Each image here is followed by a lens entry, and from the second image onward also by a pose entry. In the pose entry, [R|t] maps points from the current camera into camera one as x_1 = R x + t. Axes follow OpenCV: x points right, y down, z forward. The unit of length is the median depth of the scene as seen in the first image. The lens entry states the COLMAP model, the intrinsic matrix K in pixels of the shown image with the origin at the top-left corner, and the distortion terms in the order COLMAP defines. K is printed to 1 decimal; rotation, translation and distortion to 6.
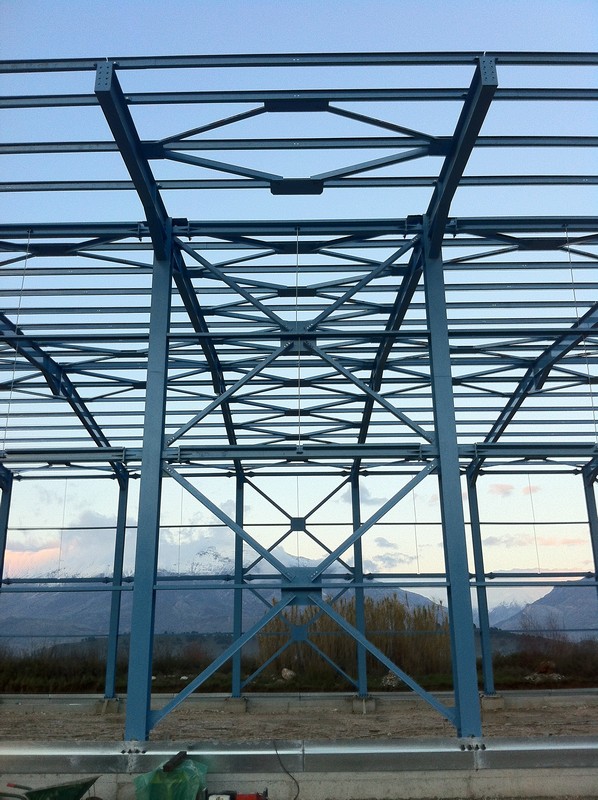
lens RADIAL K [[785.4, 0, 299.0], [0, 785.4, 416.0], [0, 0, 1]] dist [0.047197, -0.223962]
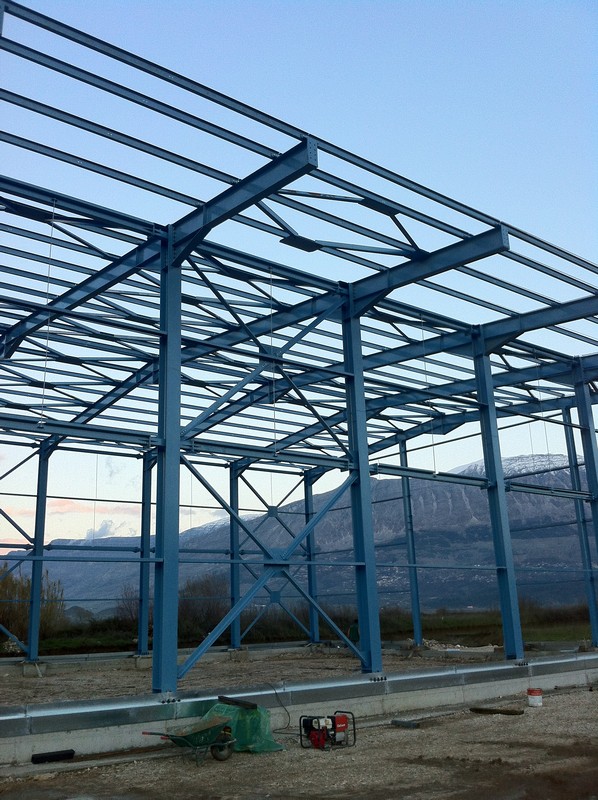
lens RADIAL K [[783.4, 0, 299.0], [0, 783.4, 400.0], [0, 0, 1]] dist [0.101779, -0.340799]
pose [[0.771777, 0.155095, 0.616690, -0.735297], [-0.164144, 0.985523, -0.042431, 0.008348], [-0.614343, -0.068479, 0.786062, 0.001854]]
